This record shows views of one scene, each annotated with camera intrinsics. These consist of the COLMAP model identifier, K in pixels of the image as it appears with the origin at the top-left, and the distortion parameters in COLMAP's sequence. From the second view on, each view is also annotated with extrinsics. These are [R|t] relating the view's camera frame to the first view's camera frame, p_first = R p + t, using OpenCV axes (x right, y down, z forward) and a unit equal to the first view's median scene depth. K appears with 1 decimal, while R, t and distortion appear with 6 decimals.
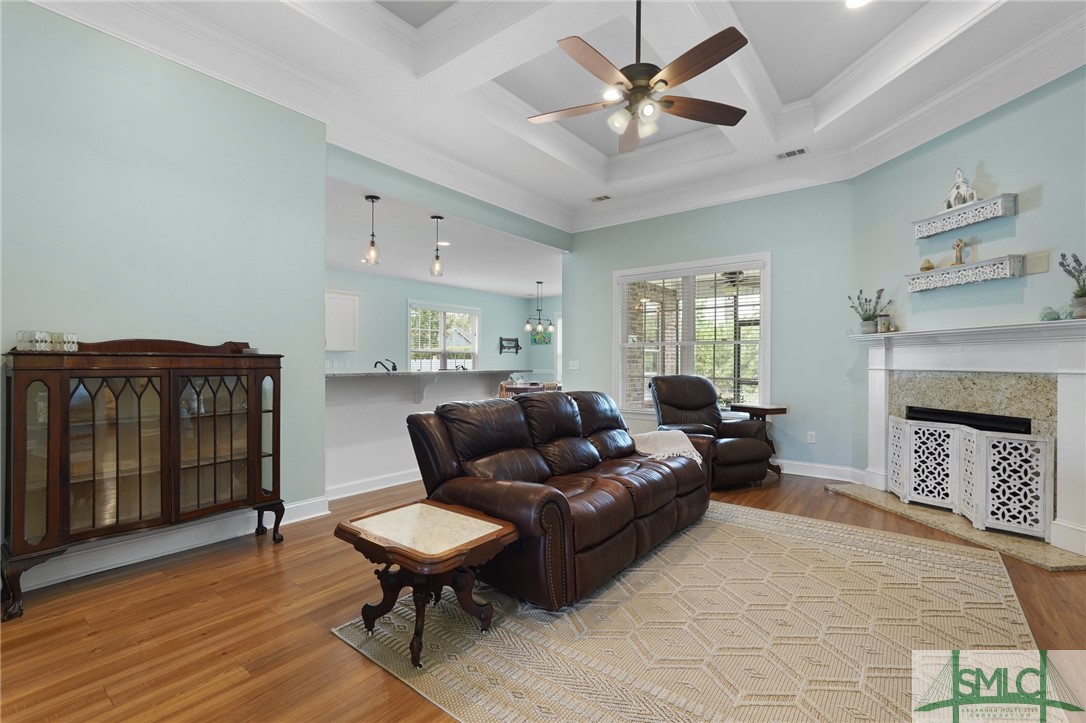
lens RADIAL K [[489.4, 0, 540.8], [0, 489.4, 365.9], [0, 0, 1]] dist [0.015129, 0.000473]
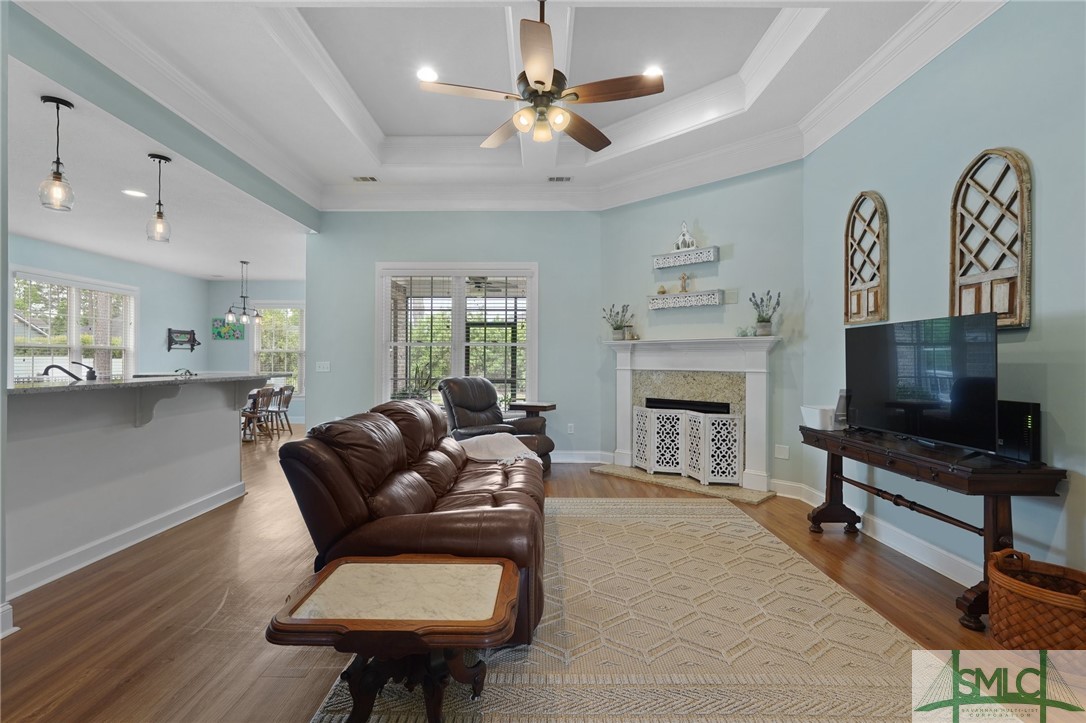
lens RADIAL K [[505.4, 0, 543.0], [0, 505.4, 361.5], [0, 0, 1]] dist [-0.002968, 0.013784]
pose [[0.793003, -0.002180, 0.609214, -0.286961], [0.004384, 0.999988, -0.002128, -0.012338], [-0.609202, 0.004358, 0.793003, 0.131760]]
